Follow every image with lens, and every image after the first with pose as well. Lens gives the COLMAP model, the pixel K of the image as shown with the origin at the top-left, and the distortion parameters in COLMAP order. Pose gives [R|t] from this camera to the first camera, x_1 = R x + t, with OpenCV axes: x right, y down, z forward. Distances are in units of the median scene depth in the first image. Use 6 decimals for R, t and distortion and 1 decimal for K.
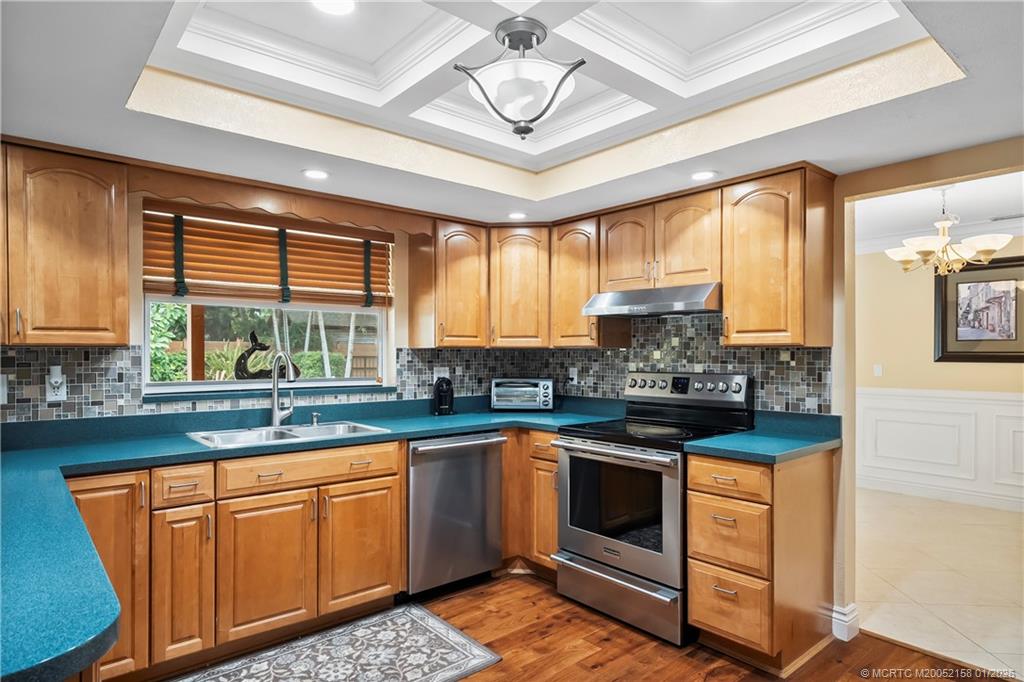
lens RADIAL K [[587.9, 0, 512.9], [0, 587.9, 348.4], [0, 0, 1]] dist [-0.000546, -0.000129]
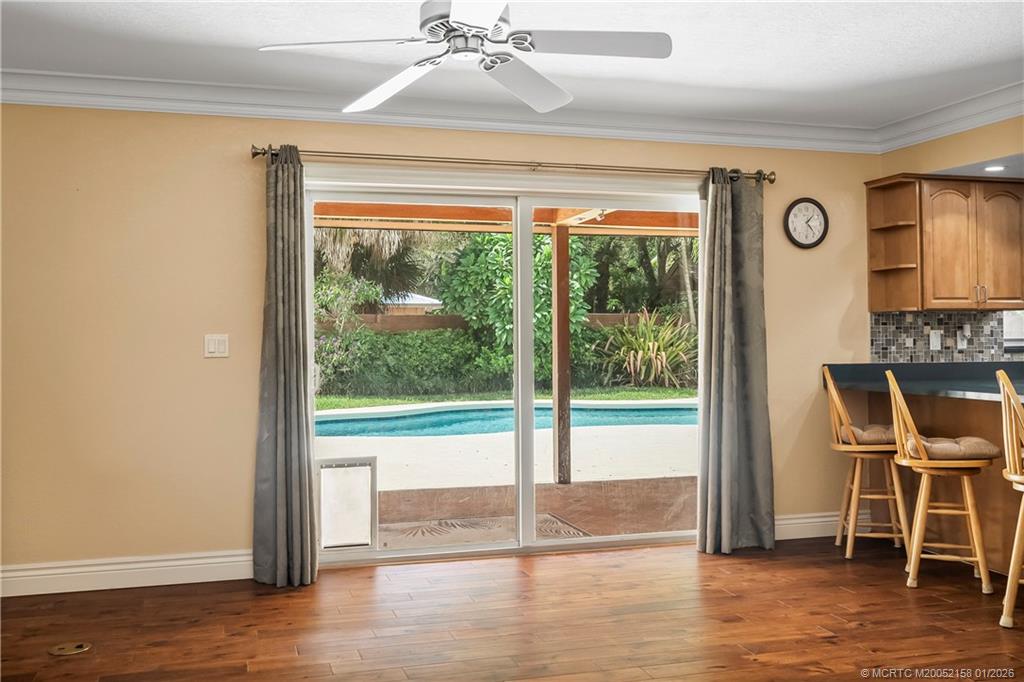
lens RADIAL K [[993.1, 0, 511.7], [0, 993.1, 338.8], [0, 0, 1]] dist [-0.000758, 0.000000]
pose [[0.907180, -0.000016, -0.420743, -0.736284], [0.006194, 0.999892, 0.013317, 0.024575], [0.420698, -0.014687, 0.907082, -1.636486]]
